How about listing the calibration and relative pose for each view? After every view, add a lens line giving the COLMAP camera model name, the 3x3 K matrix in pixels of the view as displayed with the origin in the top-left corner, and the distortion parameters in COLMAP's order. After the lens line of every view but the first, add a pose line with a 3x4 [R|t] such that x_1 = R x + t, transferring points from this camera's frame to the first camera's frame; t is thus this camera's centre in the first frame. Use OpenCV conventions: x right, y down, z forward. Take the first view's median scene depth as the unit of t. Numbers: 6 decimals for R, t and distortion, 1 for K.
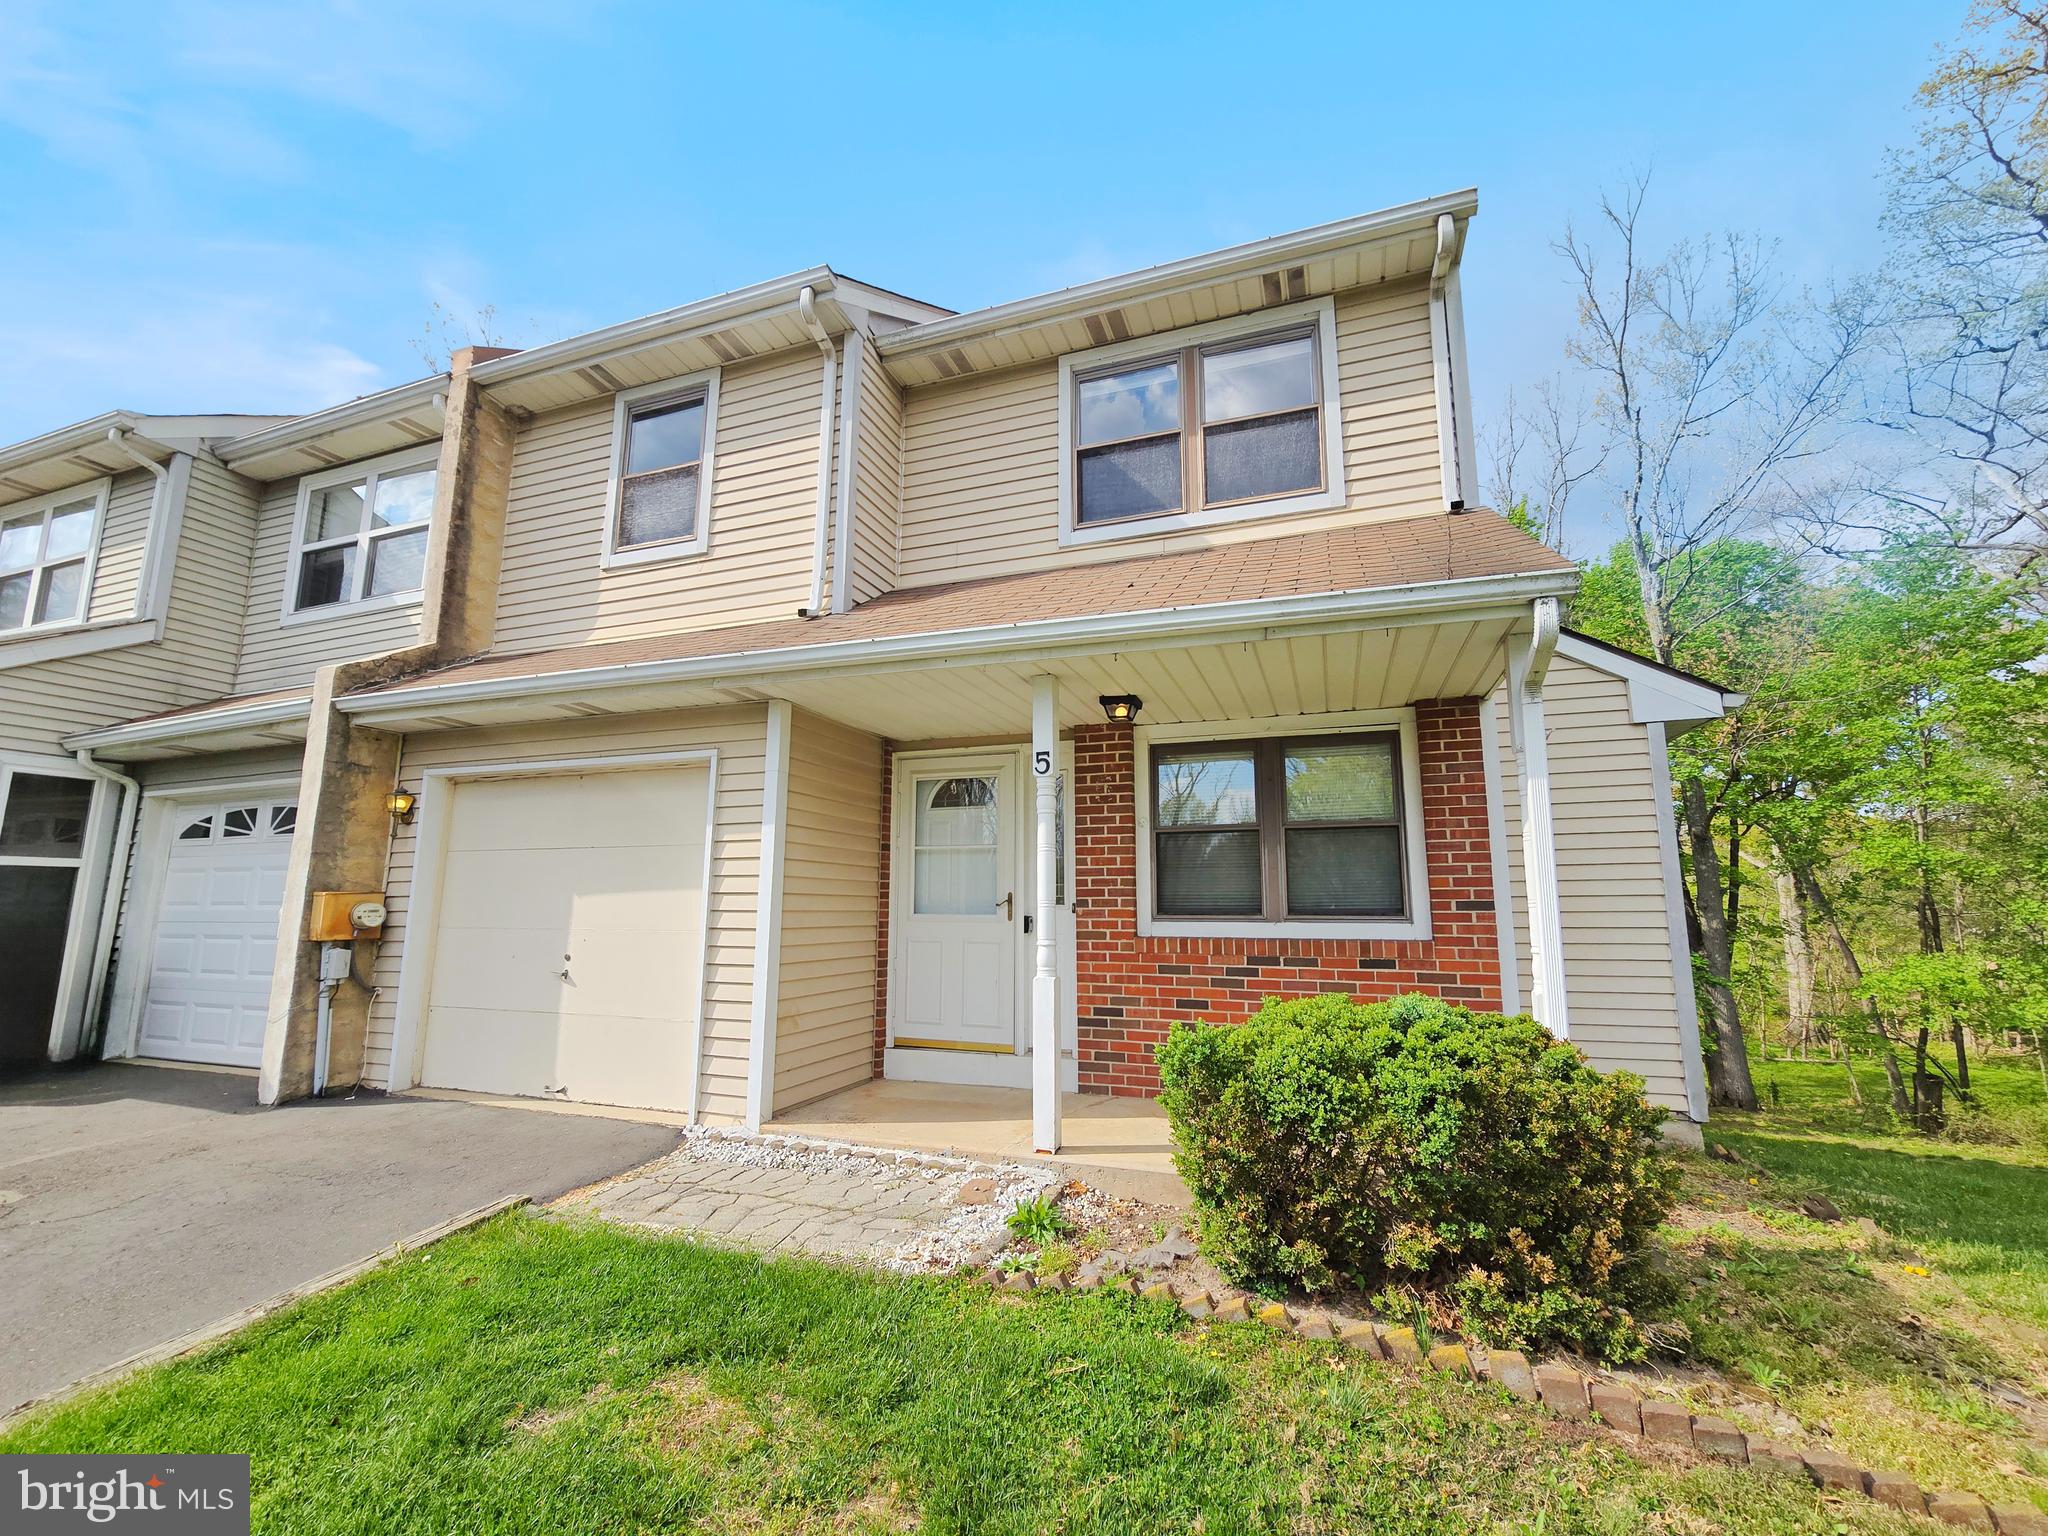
lens RADIAL K [[830.2, 0, 1030.1], [0, 830.2, 766.2], [0, 0, 1]] dist [-0.002127, -0.000135]
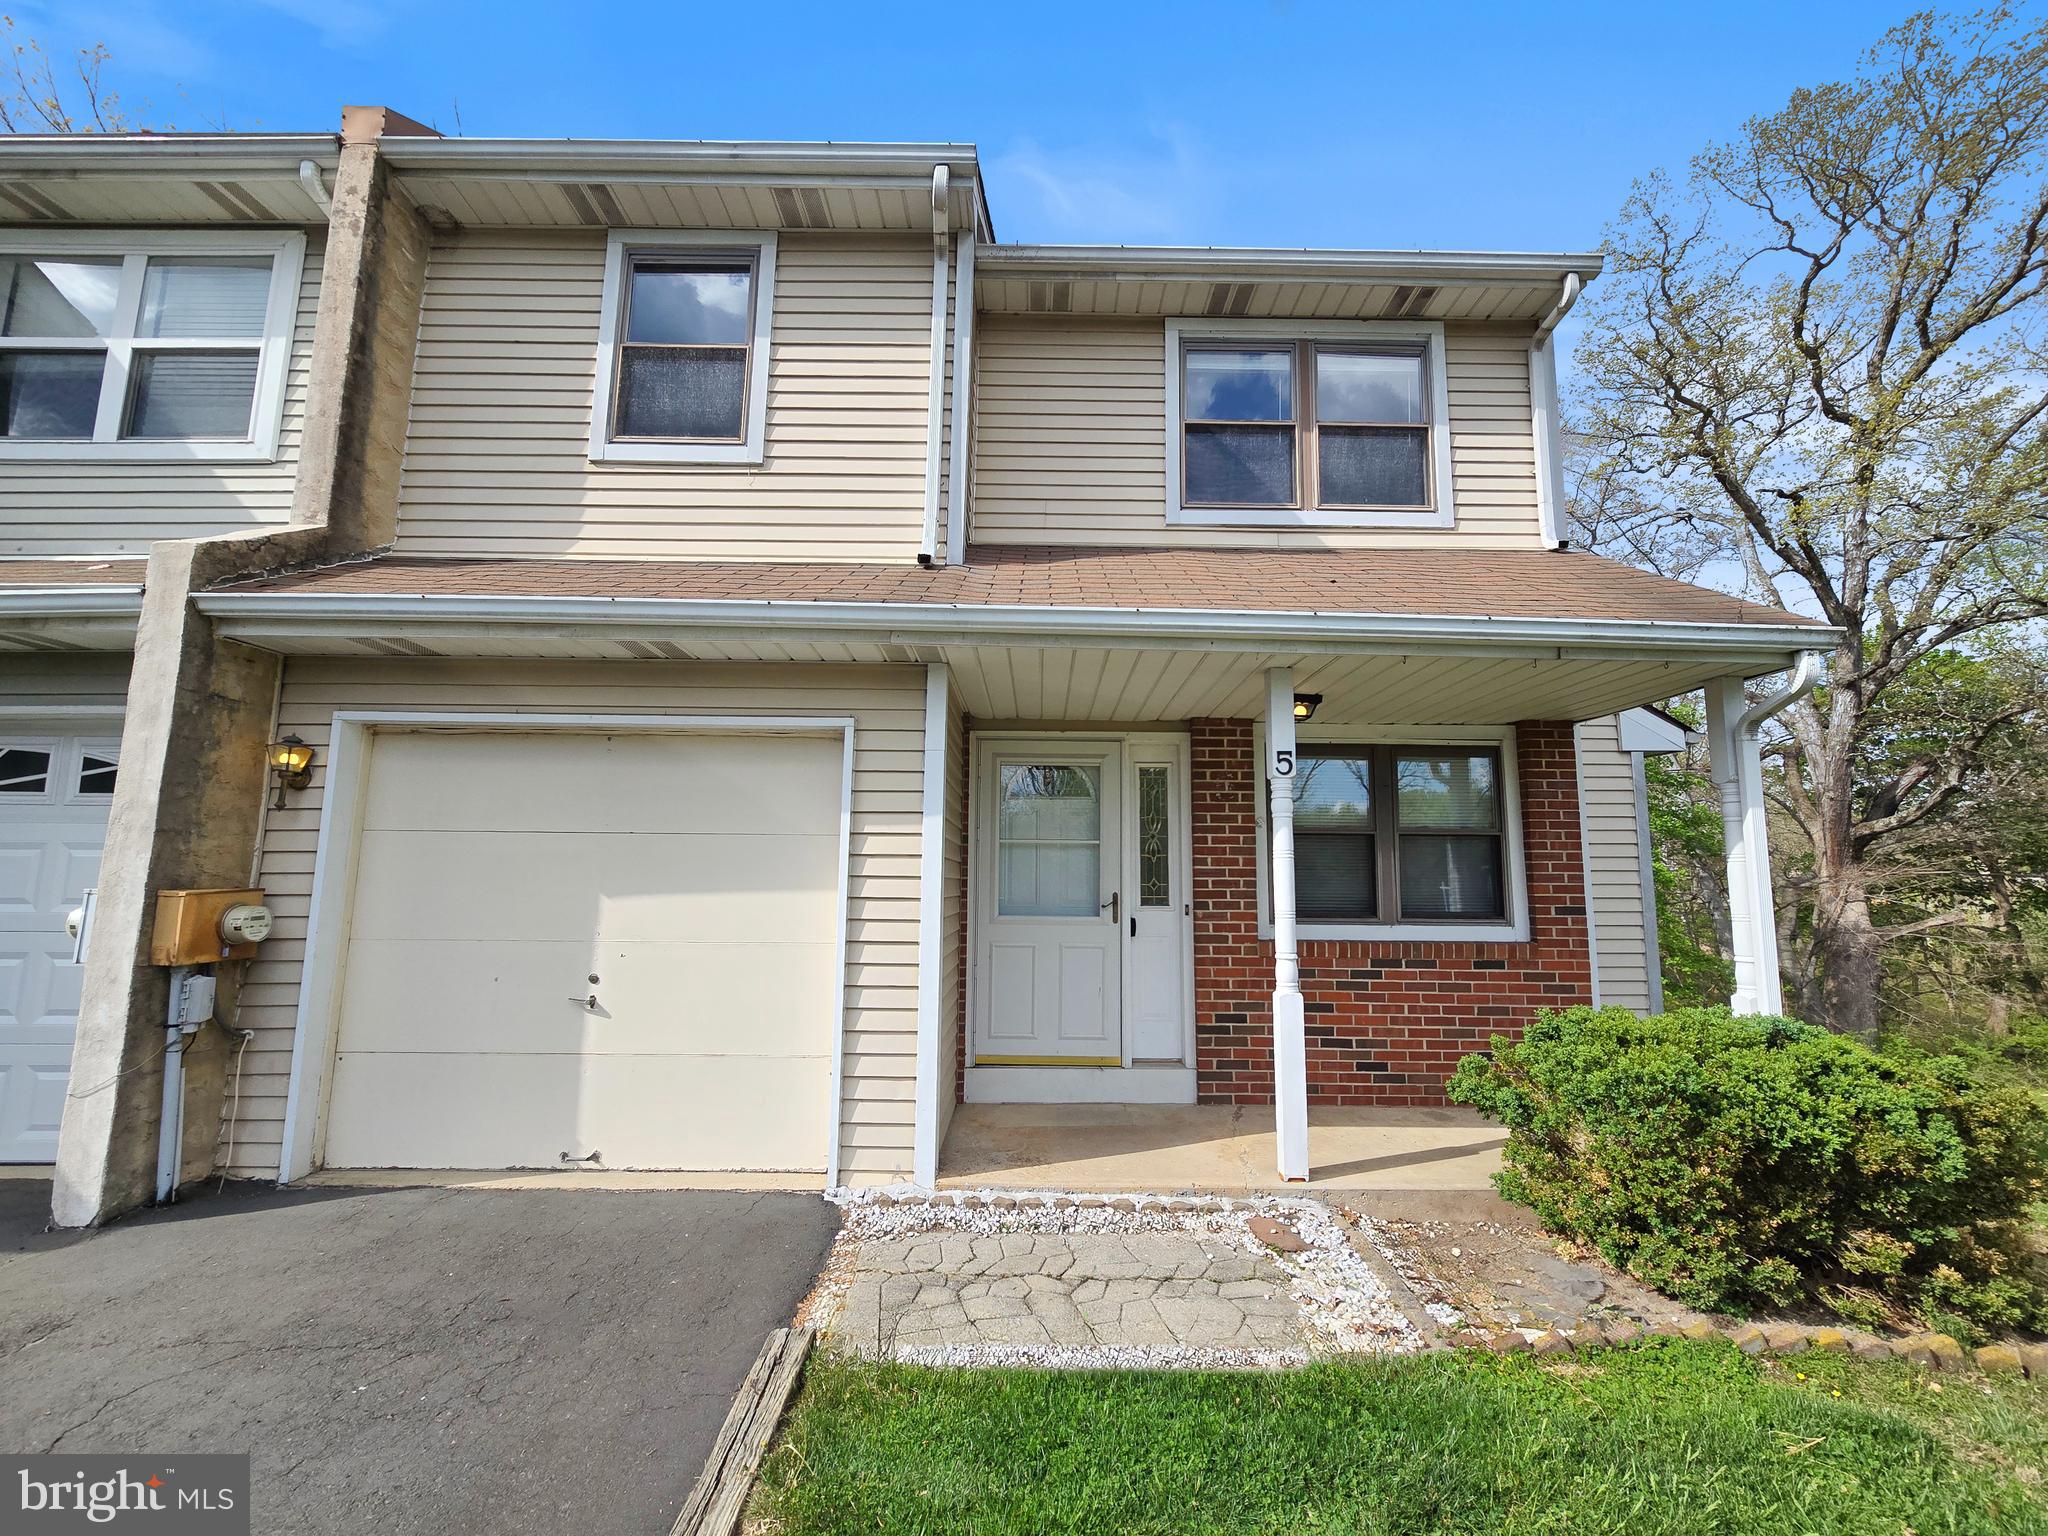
lens RADIAL K [[830.2, 0, 1030.1], [0, 830.2, 766.2], [0, 0, 1]] dist [-0.002127, -0.000135]
pose [[0.942122, 0.053197, 0.331024, -0.433035], [-0.063416, 0.997784, 0.020139, -0.000777], [-0.329220, -0.039966, 0.943407, 0.168249]]
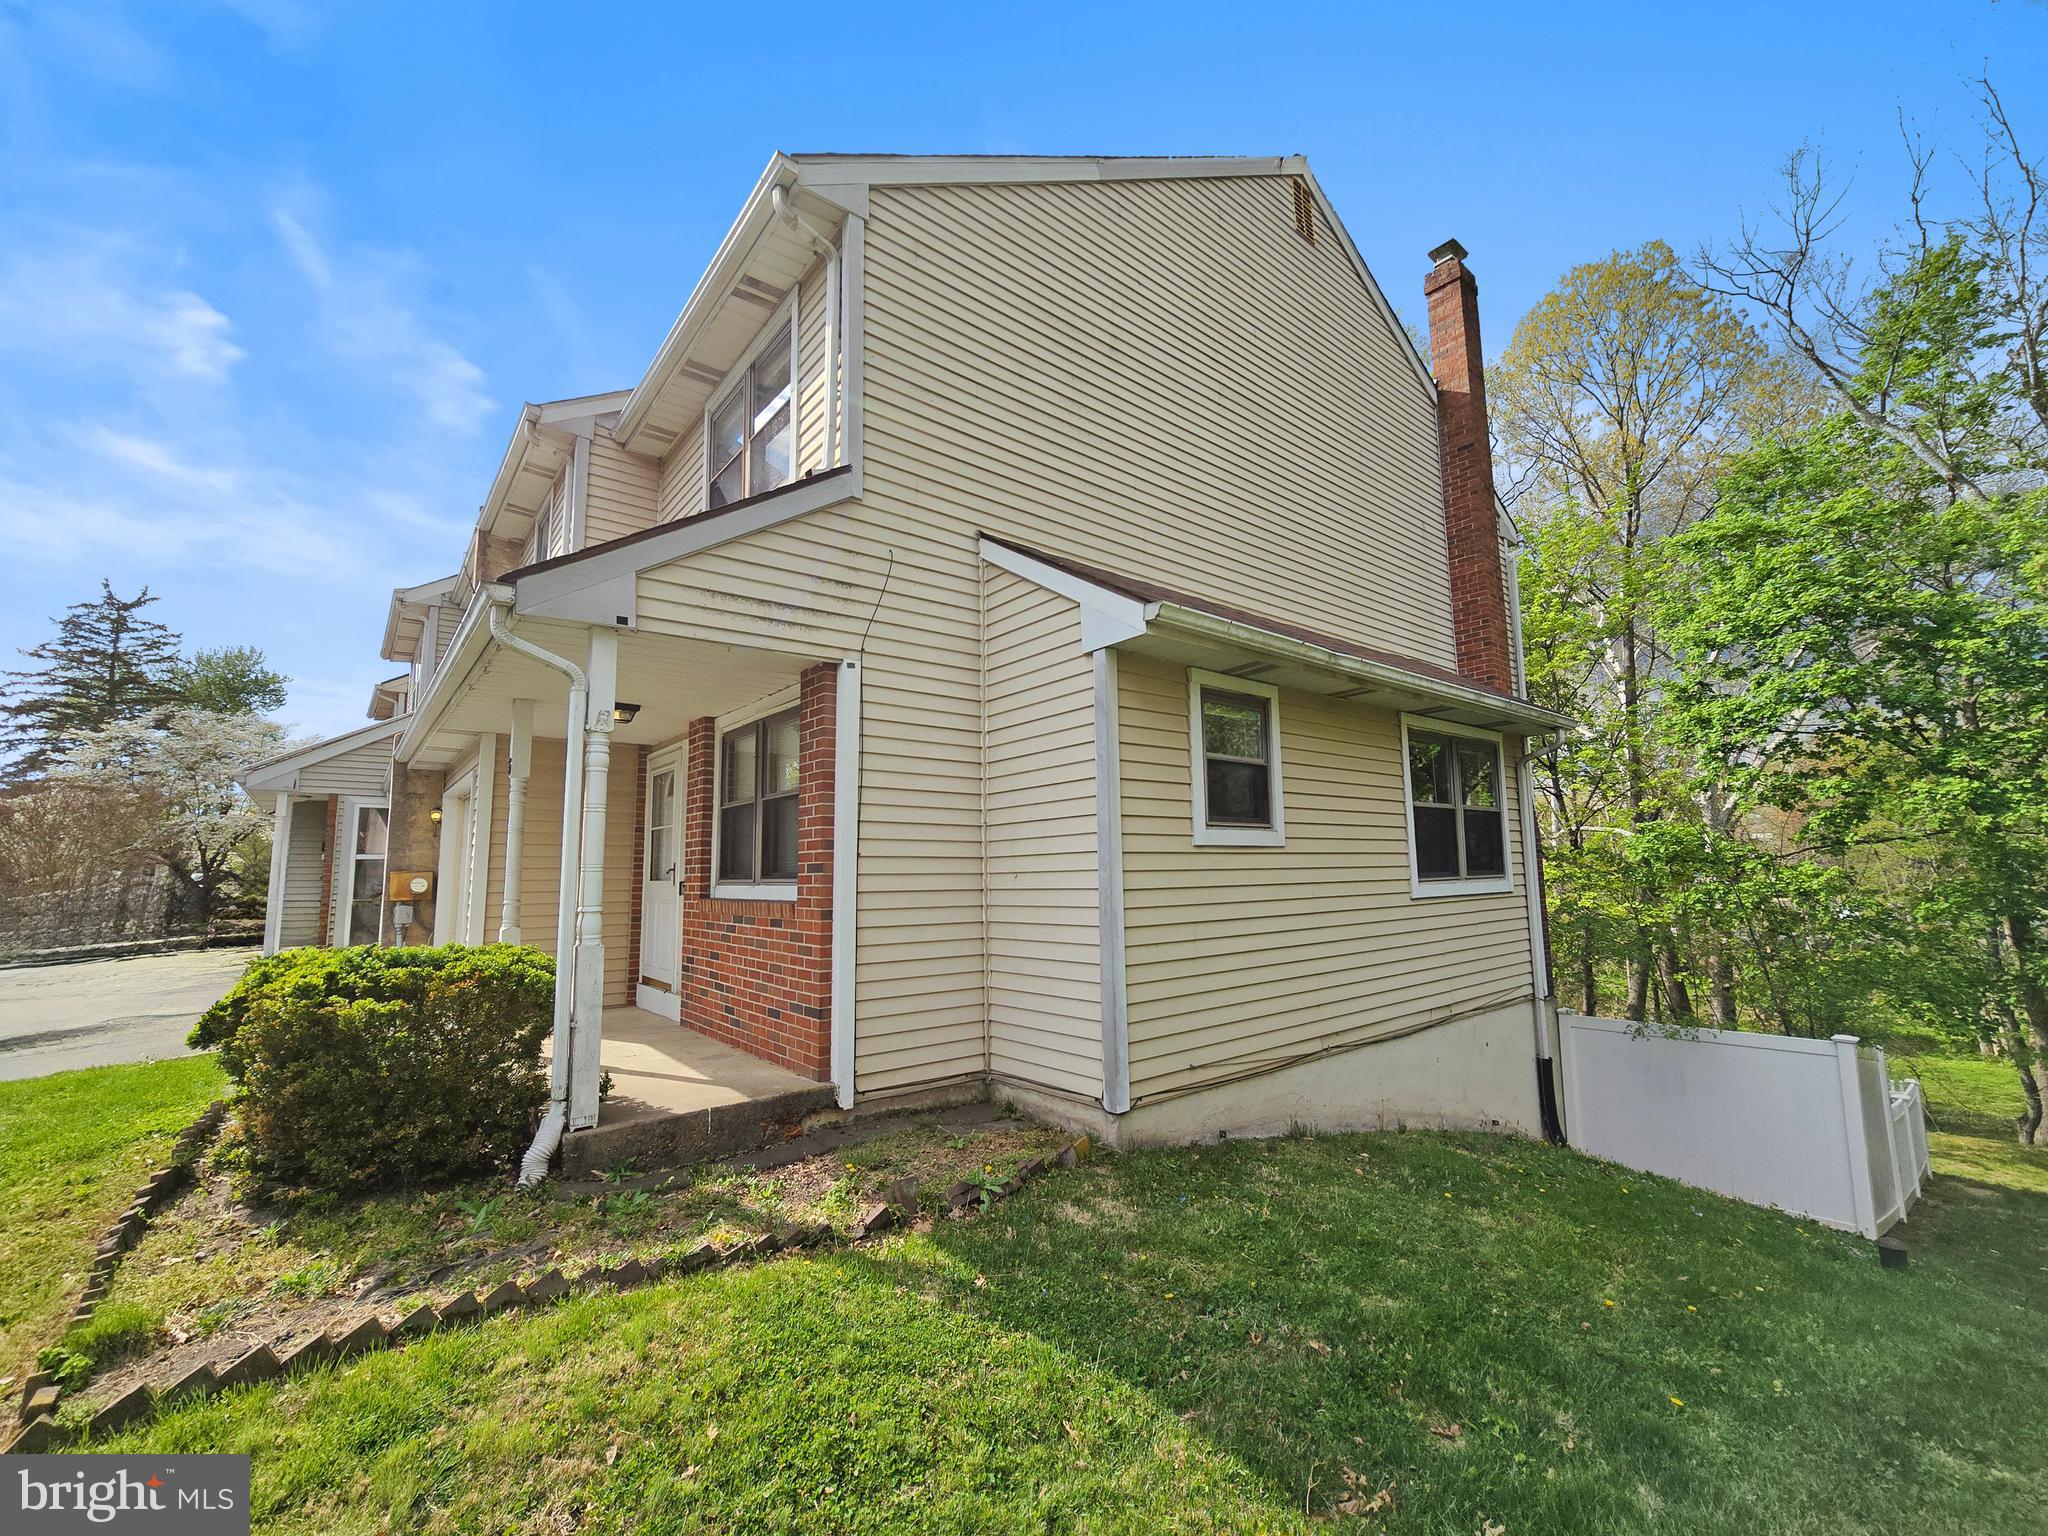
lens RADIAL K [[841.7, 0, 1024.0], [0, 841.7, 768.0], [0, 0, 1]] dist [-0.001087, -0.000125]
pose [[0.857421, -0.079918, -0.508373, 1.082896], [0.100123, 0.994897, 0.012465, 0.048813], [0.504782, -0.061588, 0.861047, 0.193184]]
